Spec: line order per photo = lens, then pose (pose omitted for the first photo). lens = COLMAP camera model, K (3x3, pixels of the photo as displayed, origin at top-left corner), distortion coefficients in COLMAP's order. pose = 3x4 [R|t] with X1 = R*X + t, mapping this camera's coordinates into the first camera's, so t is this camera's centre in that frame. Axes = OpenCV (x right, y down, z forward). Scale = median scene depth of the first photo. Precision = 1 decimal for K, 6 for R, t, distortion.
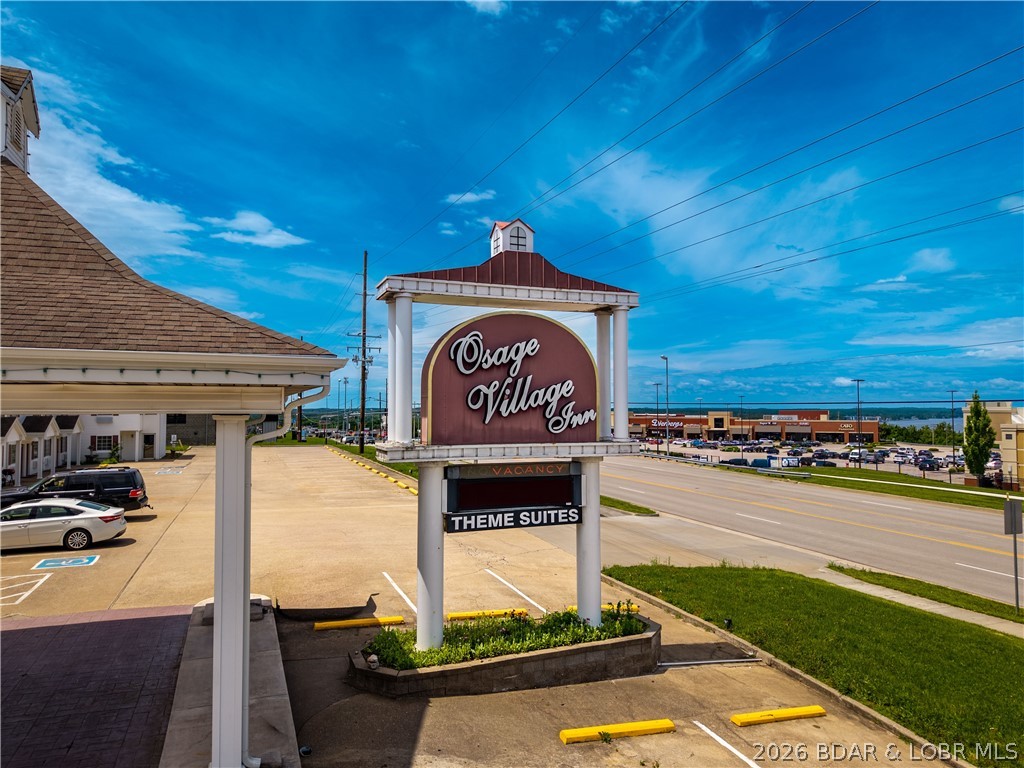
lens RADIAL K [[677.5, 0, 504.6], [0, 677.5, 376.8], [0, 0, 1]] dist [0.035590, -0.027502]
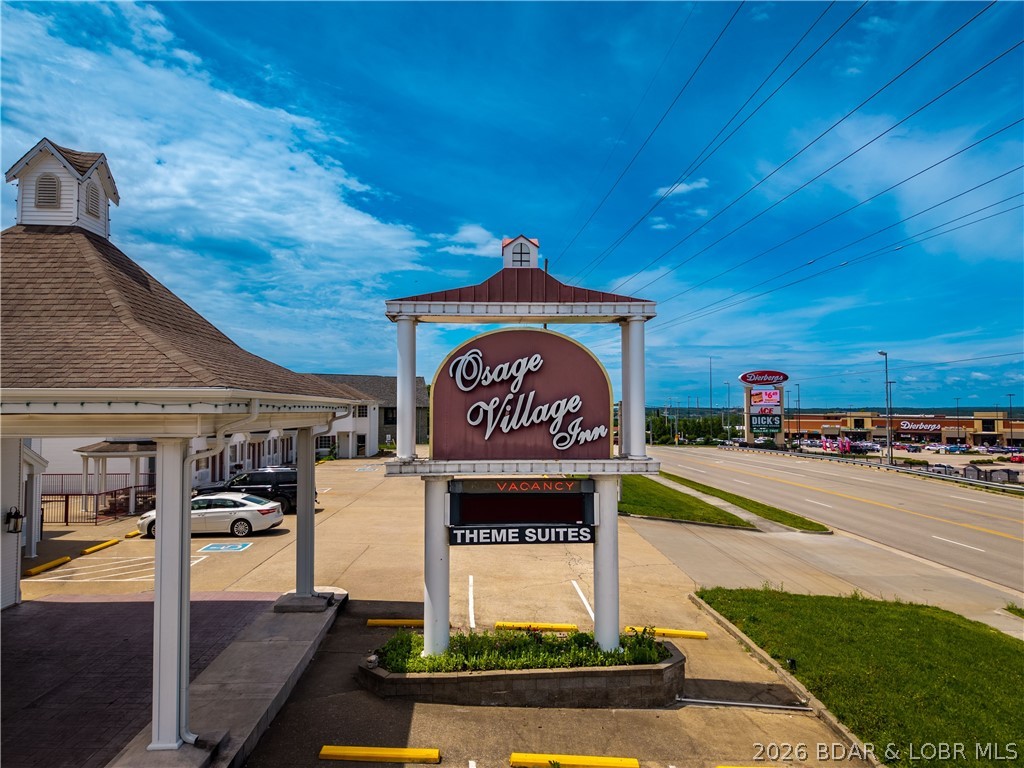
lens RADIAL K [[677.5, 0, 505.9], [0, 677.5, 383.2], [0, 0, 1]] dist [0.035590, -0.027502]
pose [[0.947979, -0.014847, -0.317988, 0.314866], [0.018322, 0.999801, 0.007939, -0.022354], [0.317806, -0.013352, 0.948062, 0.048254]]
